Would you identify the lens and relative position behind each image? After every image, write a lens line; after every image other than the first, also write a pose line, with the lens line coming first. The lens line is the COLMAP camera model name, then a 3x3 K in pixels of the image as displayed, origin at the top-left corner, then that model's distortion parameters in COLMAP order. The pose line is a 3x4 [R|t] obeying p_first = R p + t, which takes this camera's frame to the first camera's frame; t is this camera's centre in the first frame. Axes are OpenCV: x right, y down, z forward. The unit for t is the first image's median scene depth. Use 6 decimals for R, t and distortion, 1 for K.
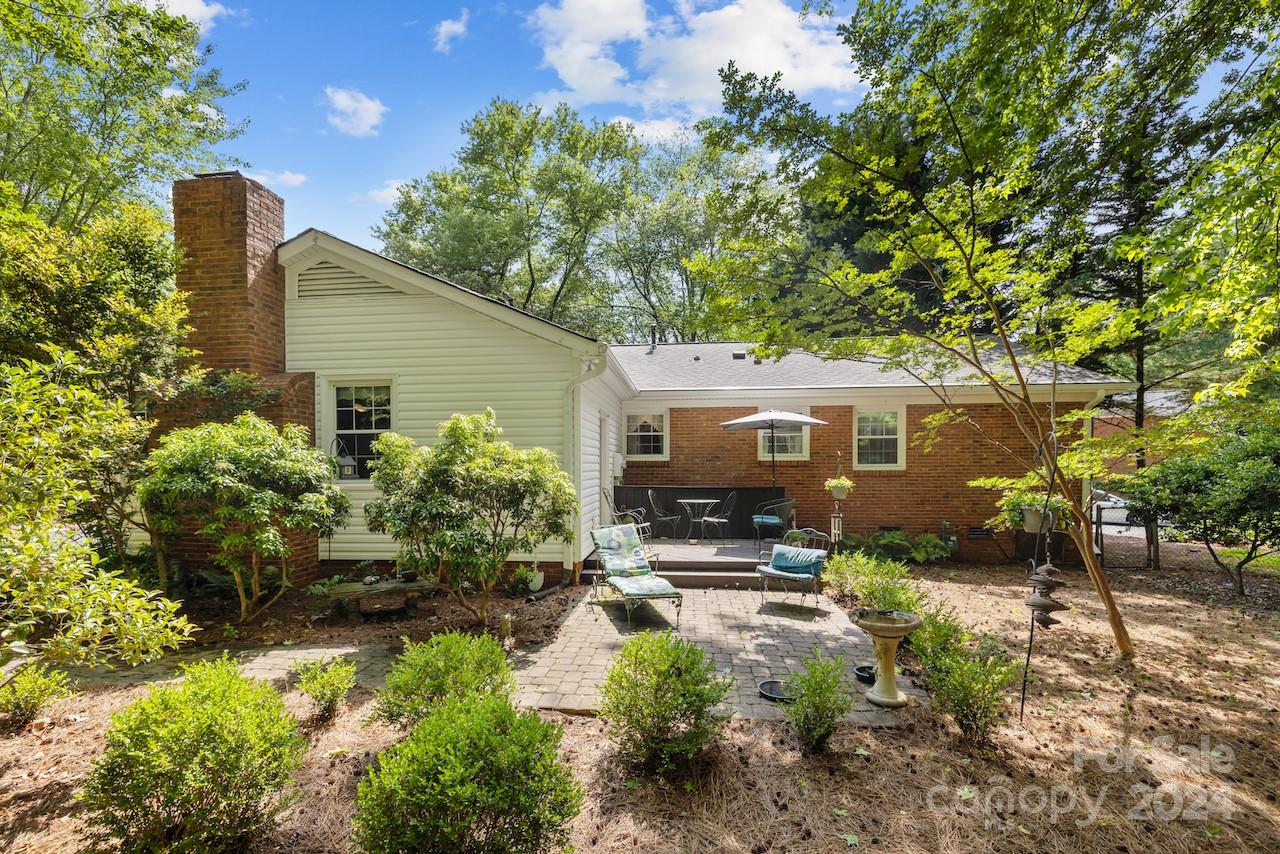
lens RADIAL K [[545.2, 0, 626.4], [0, 545.2, 476.6], [0, 0, 1]] dist [0.000448, 0.000195]
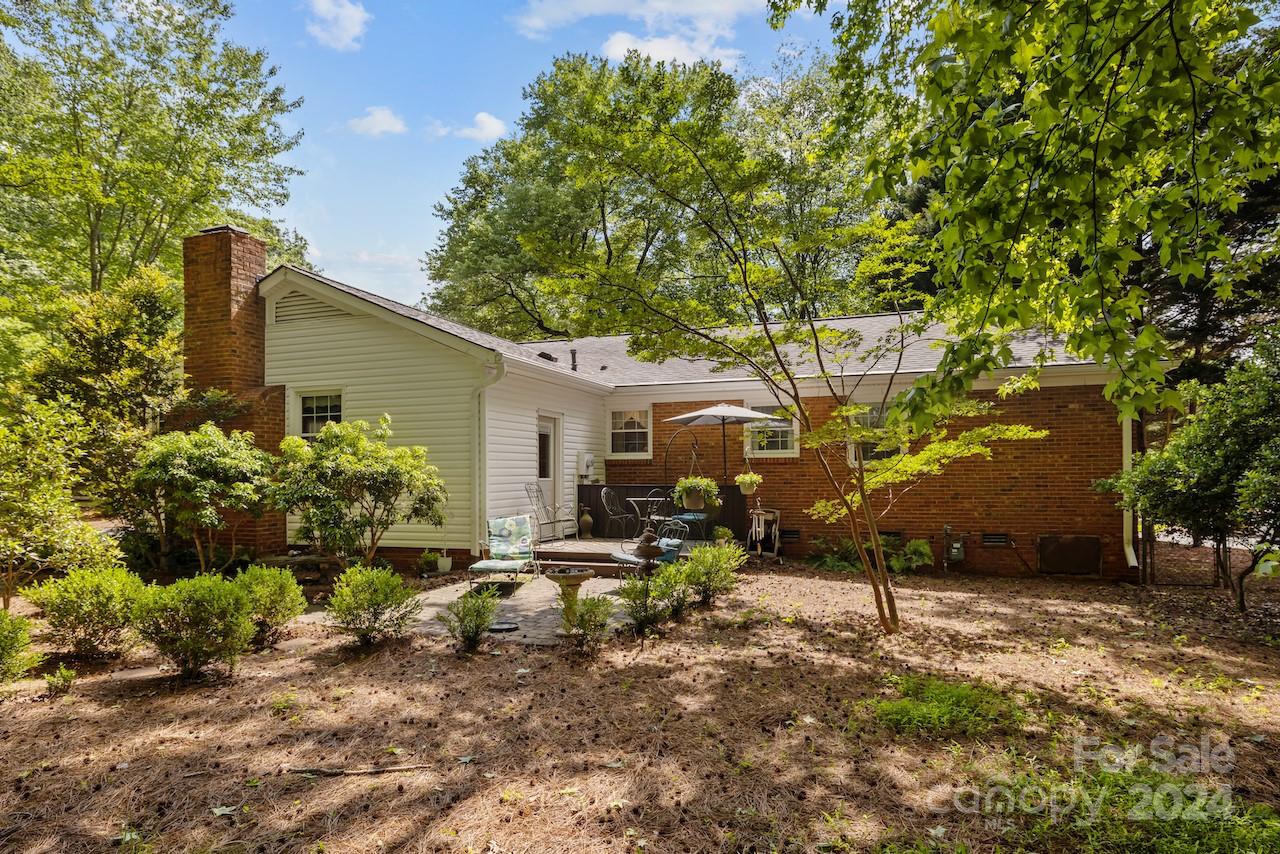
lens RADIAL K [[697.8, 0, 616.1], [0, 697.8, 462.2], [0, 0, 1]] dist [0.000124, 0.001877]
pose [[0.973756, -0.006626, -0.227499, 0.492918], [-0.000270, 0.999542, -0.030269, 0.022476], [0.227595, 0.029536, 0.973308, -0.317751]]
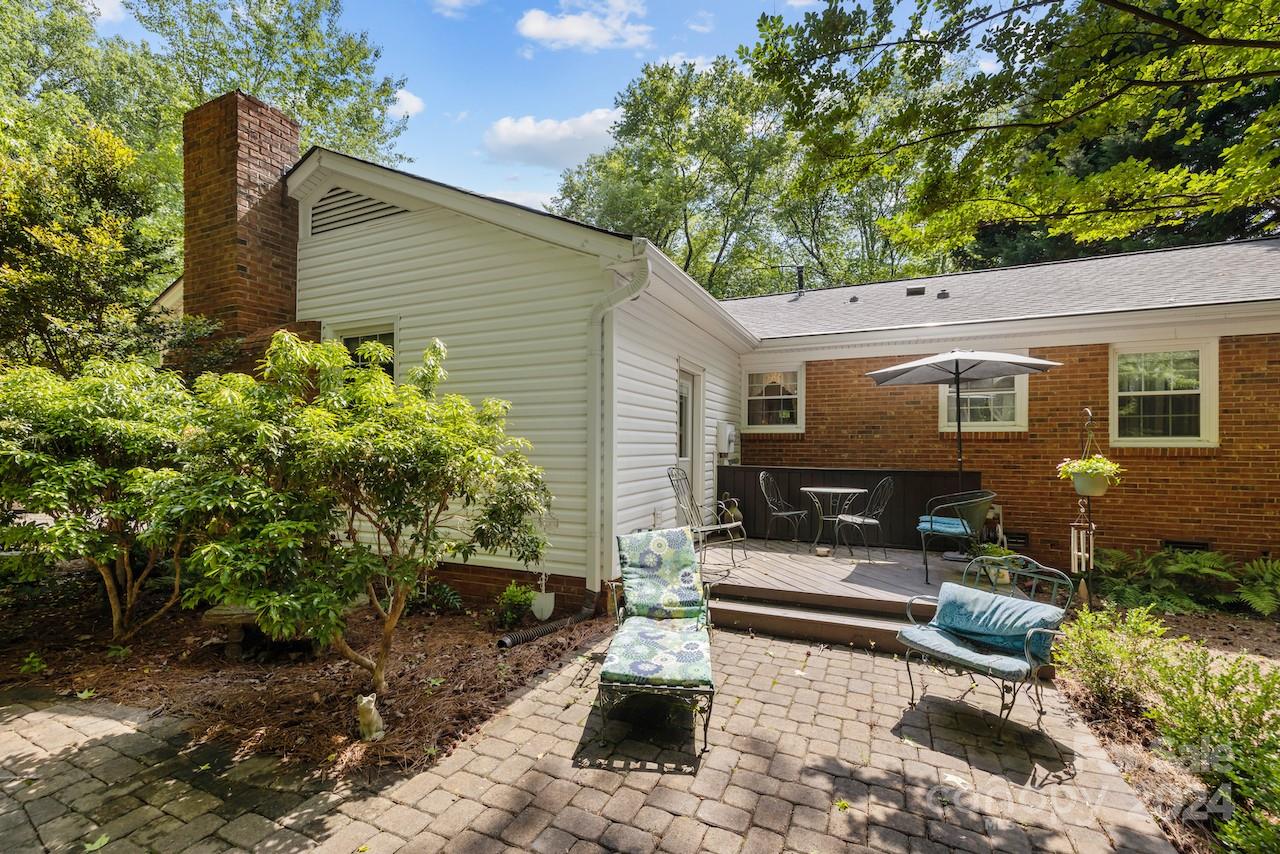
lens RADIAL K [[545.2, 0, 630.2], [0, 545.2, 443.9], [0, 0, 1]] dist [0.000448, 0.000195]
pose [[0.951817, 0.004872, -0.306627, 0.135697], [-0.011543, 0.999734, -0.019947, 0.005666], [0.306448, 0.022525, 0.951621, 0.380980]]
